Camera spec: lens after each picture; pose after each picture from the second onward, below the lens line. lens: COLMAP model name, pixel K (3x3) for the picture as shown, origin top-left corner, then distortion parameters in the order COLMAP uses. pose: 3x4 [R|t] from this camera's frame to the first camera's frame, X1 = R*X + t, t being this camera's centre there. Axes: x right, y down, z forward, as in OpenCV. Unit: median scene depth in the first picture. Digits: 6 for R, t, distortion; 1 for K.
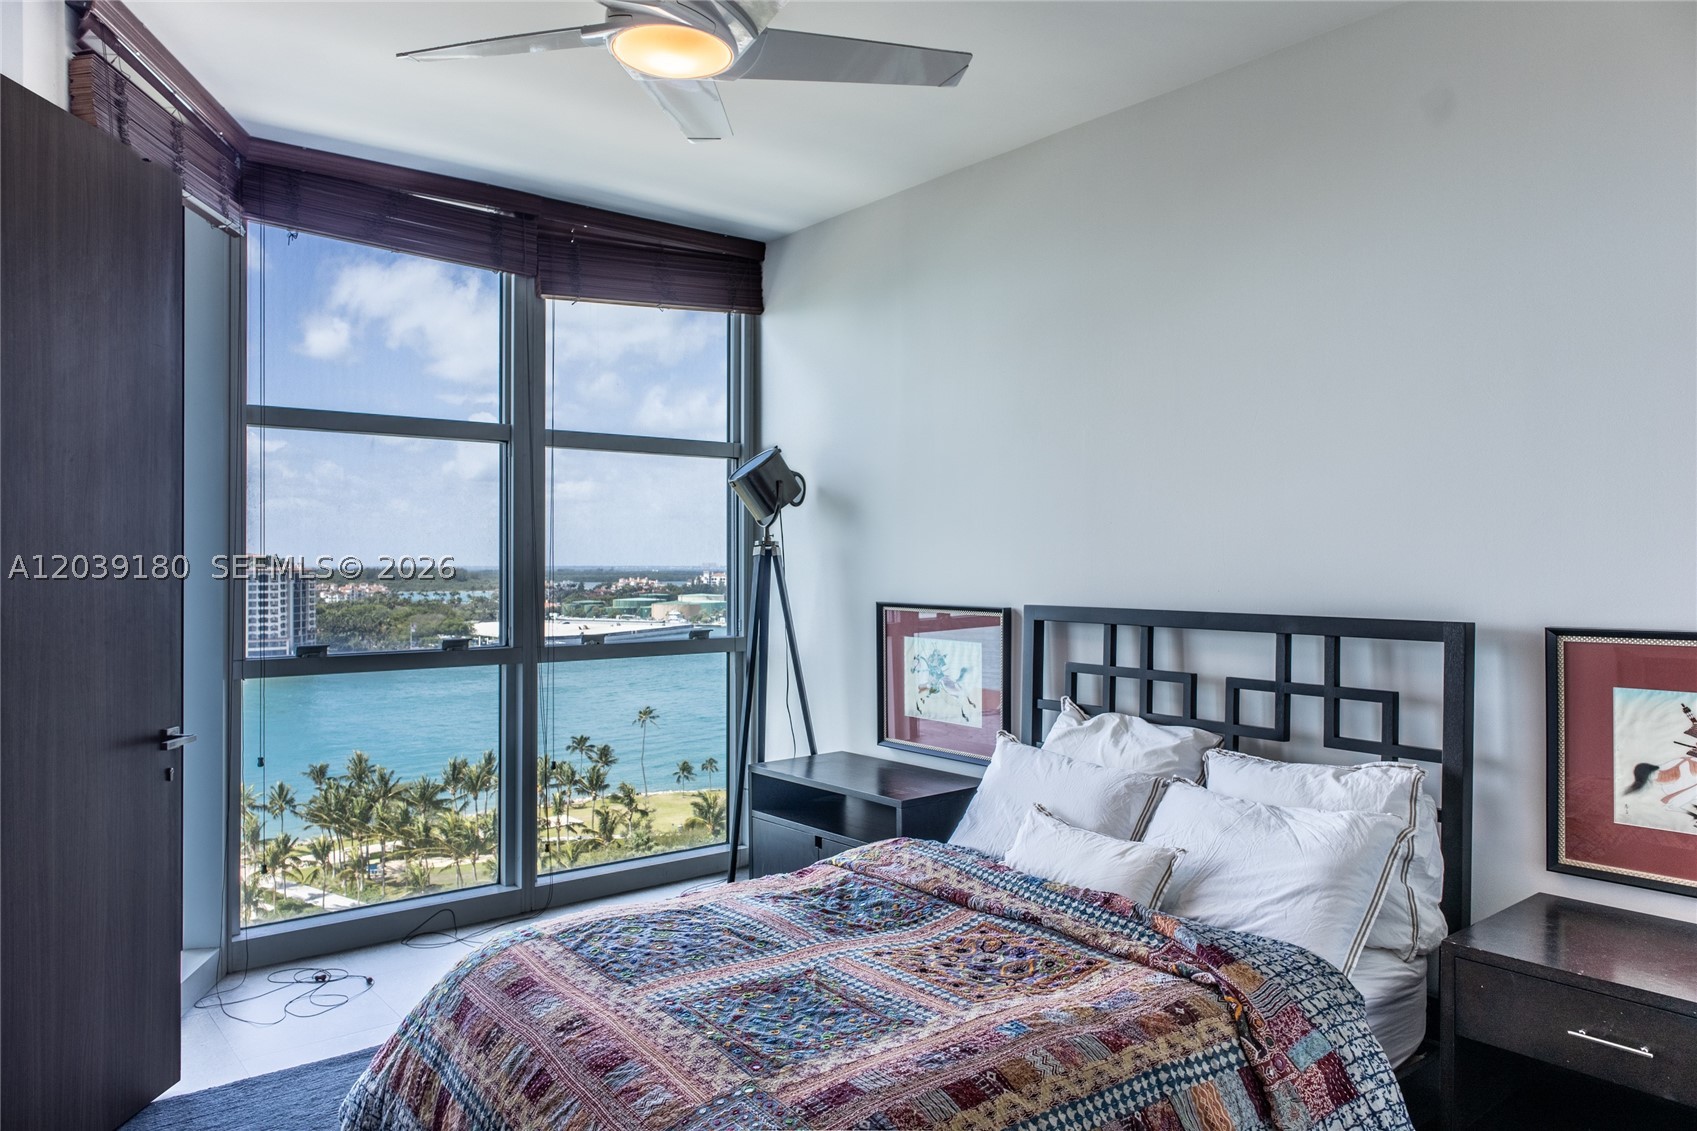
lens RADIAL K [[1150.4, 0, 844.9], [0, 1150.4, 565.3], [0, 0, 1]] dist [0.000858, 0.000367]
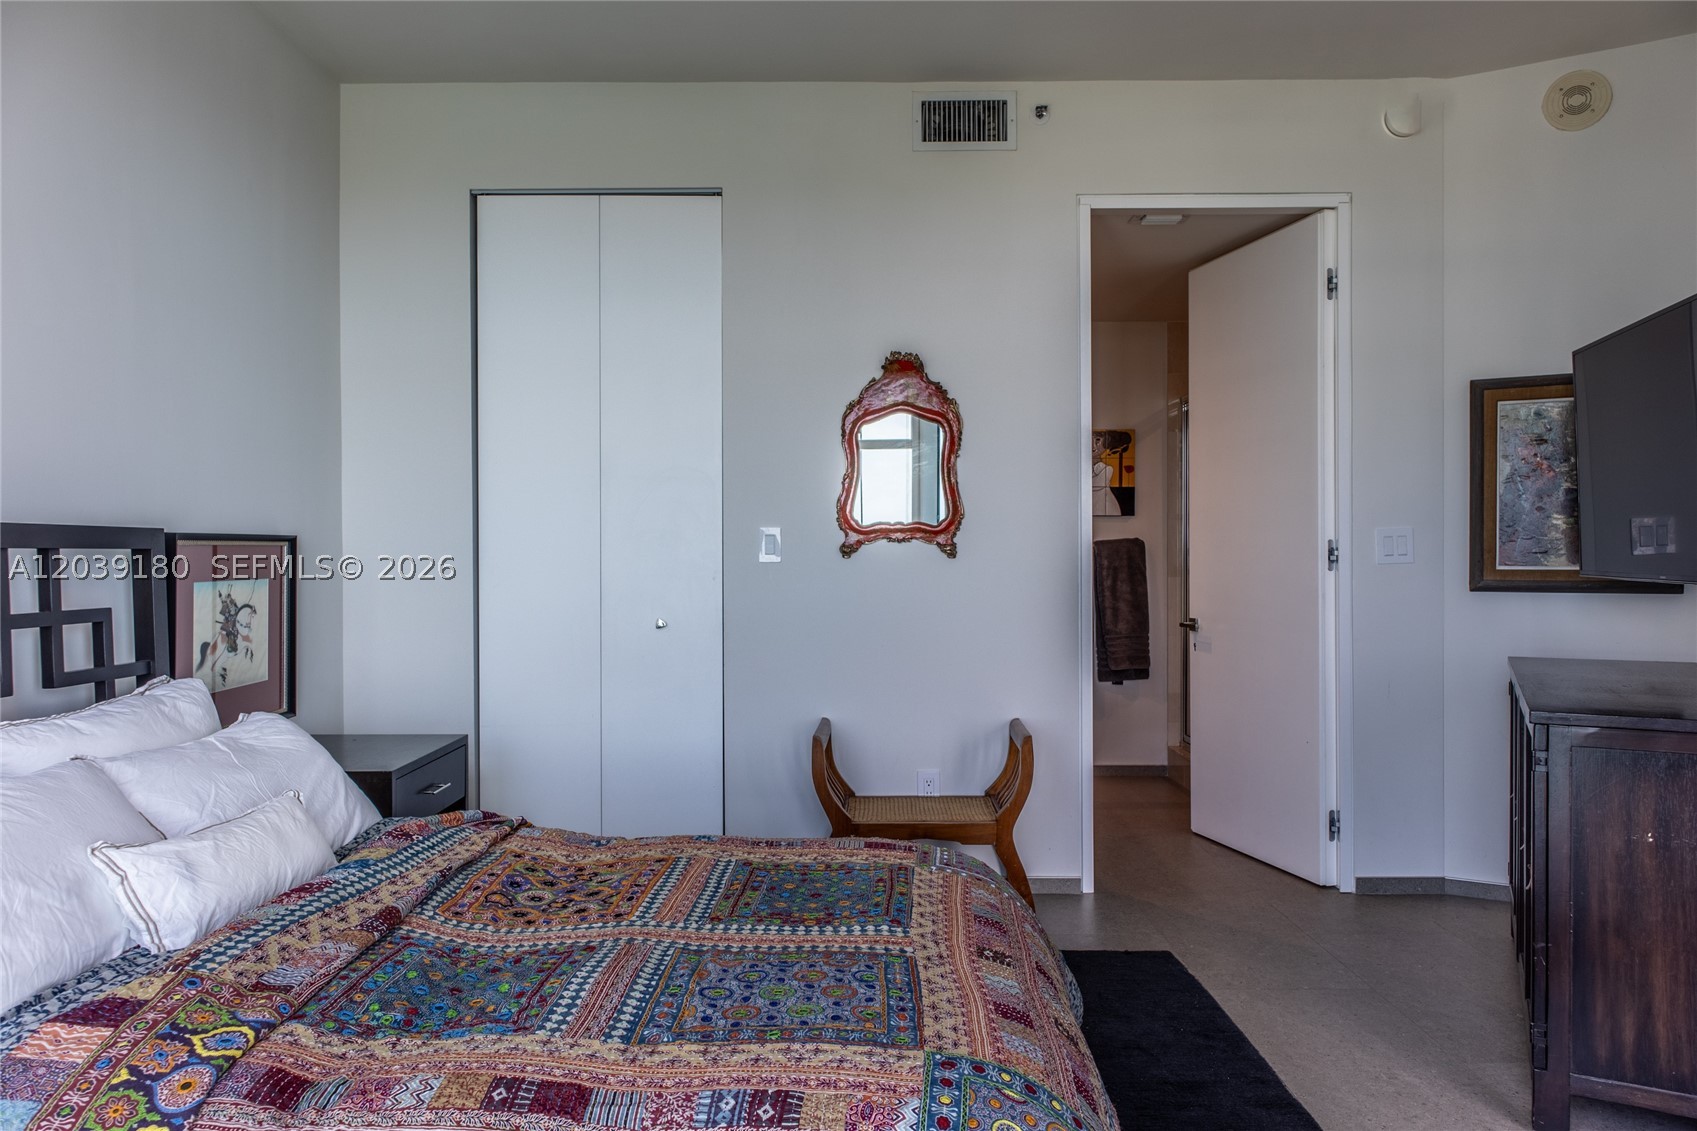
lens RADIAL K [[1150.4, 0, 844.9], [0, 1150.4, 565.3], [0, 0, 1]] dist [0.000858, 0.000367]
pose [[-0.787636, -0.002015, 0.616138, -0.512815], [0.001498, 0.999985, 0.005186, 0.071391], [-0.616139, 0.005008, -0.787621, 1.314256]]
